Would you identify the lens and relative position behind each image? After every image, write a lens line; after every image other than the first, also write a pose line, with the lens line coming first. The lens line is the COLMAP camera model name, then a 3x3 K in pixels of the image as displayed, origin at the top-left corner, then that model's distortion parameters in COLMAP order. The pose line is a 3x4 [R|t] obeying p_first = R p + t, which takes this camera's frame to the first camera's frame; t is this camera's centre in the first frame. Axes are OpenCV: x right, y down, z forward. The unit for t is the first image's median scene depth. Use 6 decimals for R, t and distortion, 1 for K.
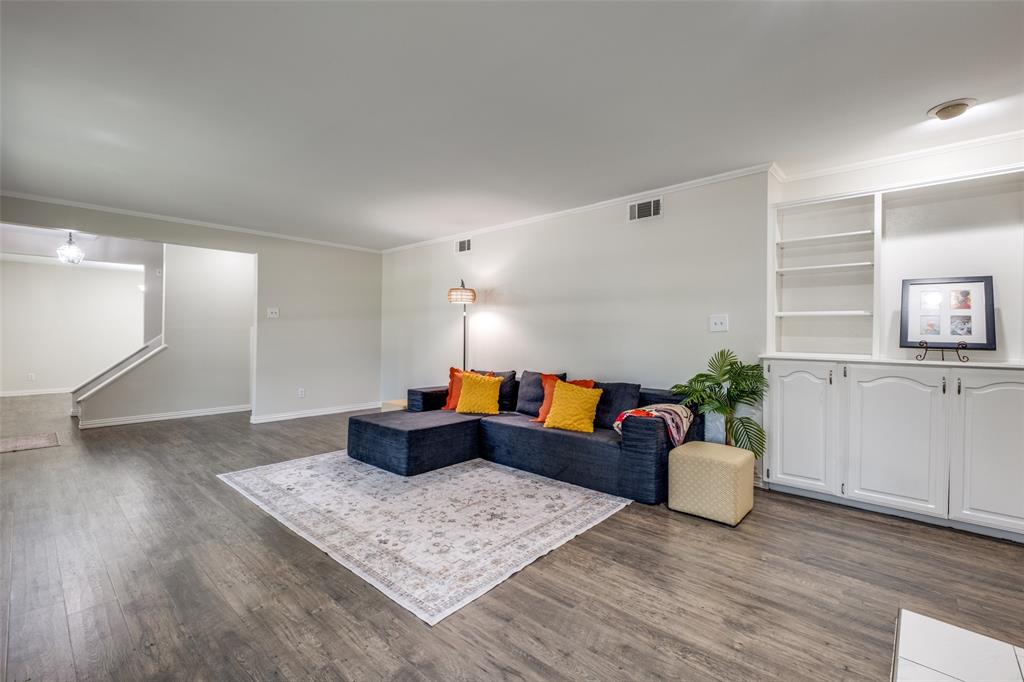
lens RADIAL K [[446.6, 0, 515.5], [0, 446.6, 338.7], [0, 0, 1]] dist [0.001734, -0.000356]
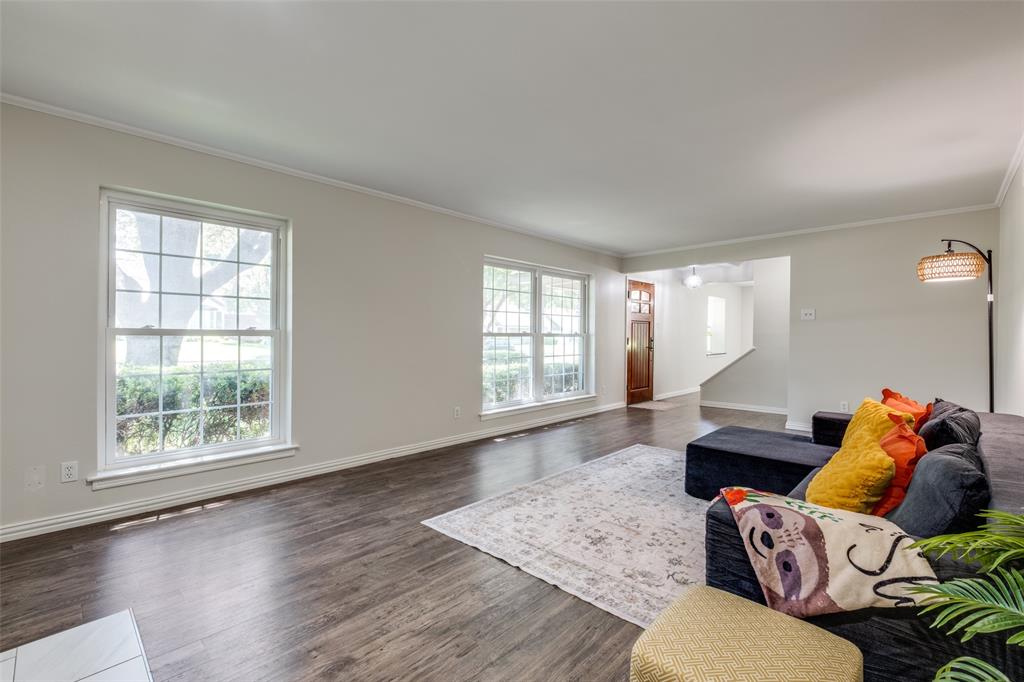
lens RADIAL K [[446.6, 0, 505.4], [0, 446.6, 337.0], [0, 0, 1]] dist [0.001734, -0.000356]
pose [[-0.035952, -0.003550, -0.999347, 0.798272], [-0.012971, 0.999911, -0.003085, -0.000015], [0.999269, 0.012851, -0.035995, 0.791947]]
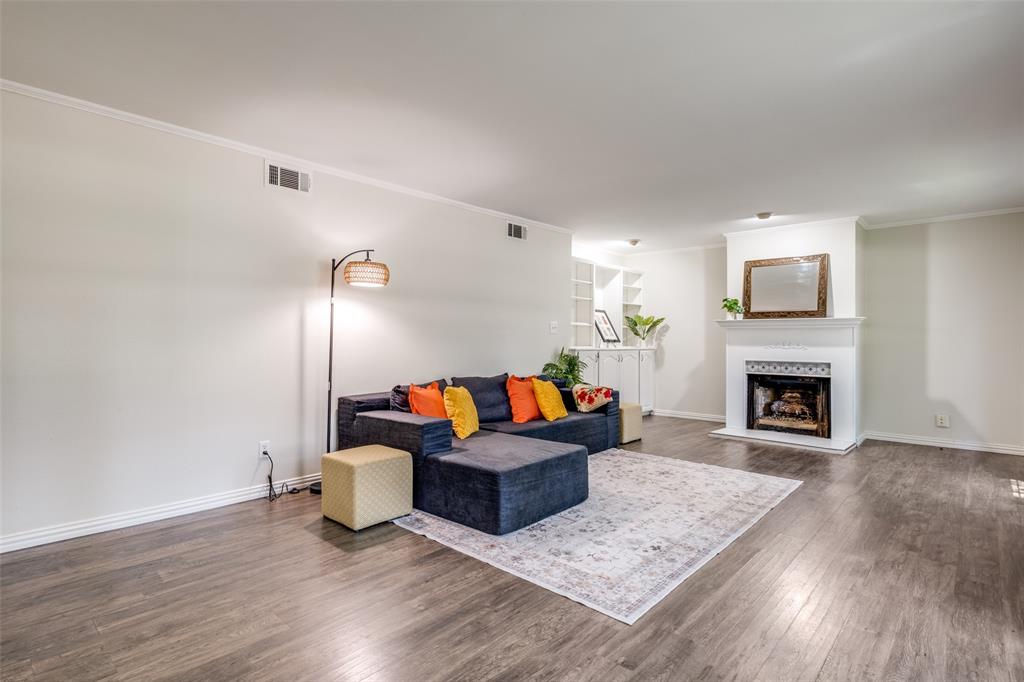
lens RADIAL K [[524.8, 0, 511.4], [0, 524.8, 339.4], [0, 0, 1]] dist [-0.002264, -0.004224]
pose [[0.000013, -0.006348, 0.999980, -1.502664], [0.003072, 0.999975, 0.006348, -0.011153], [-0.999995, 0.003072, 0.000032, 1.366237]]
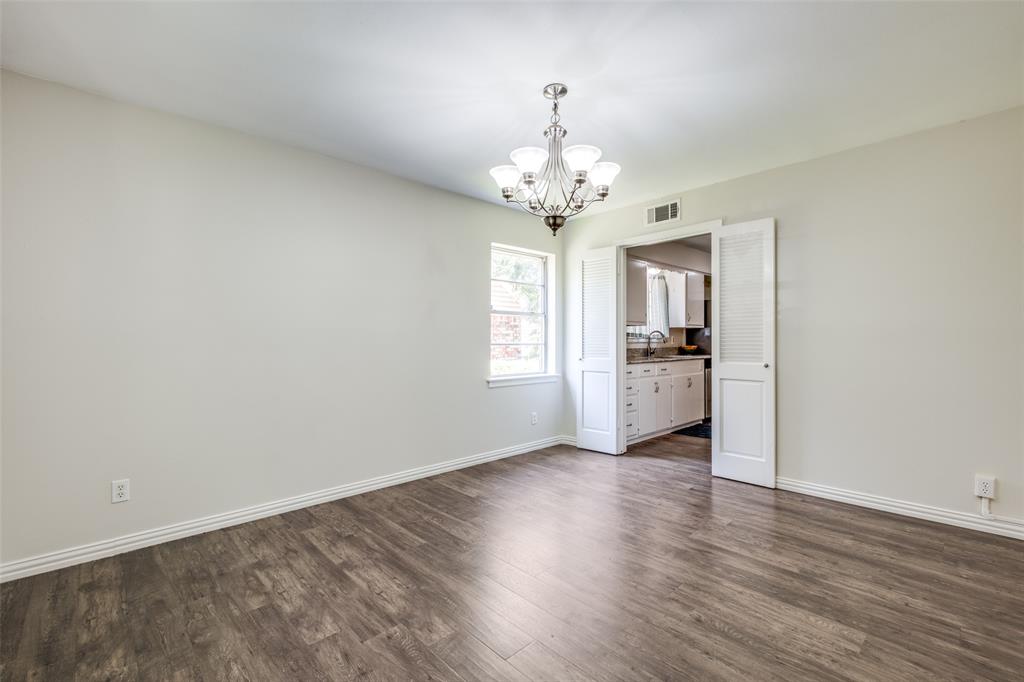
lens RADIAL K [[446.6, 0, 506.8], [0, 446.6, 342.9], [0, 0, 1]] dist [0.001734, -0.000356]
pose [[0.996453, 0.002828, -0.084102, -0.551329], [-0.005015, 0.999654, -0.025804, 0.001746], [0.084000, 0.026134, 0.996123, 0.574138]]
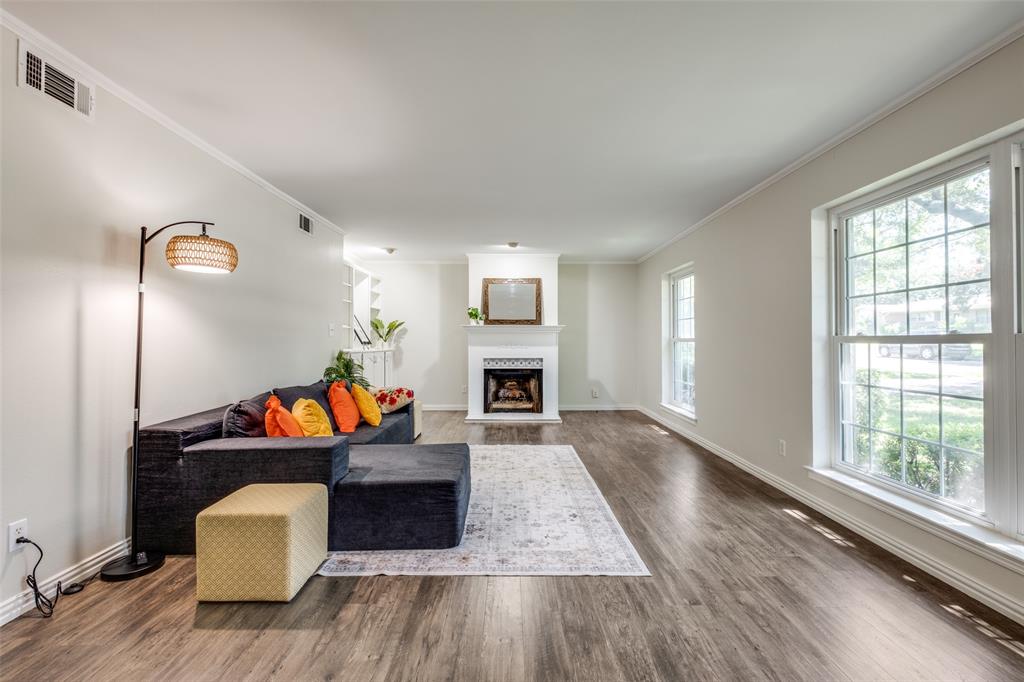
lens RADIAL K [[464.5, 0, 525.2], [0, 464.5, 340.8], [0, 0, 1]] dist [0.001218, -0.004080]
pose [[-0.692202, -0.006672, 0.721673, -1.212925], [0.000589, 0.999952, 0.009810, -0.019245], [-0.721704, 0.007215, -0.692164, 1.881403]]
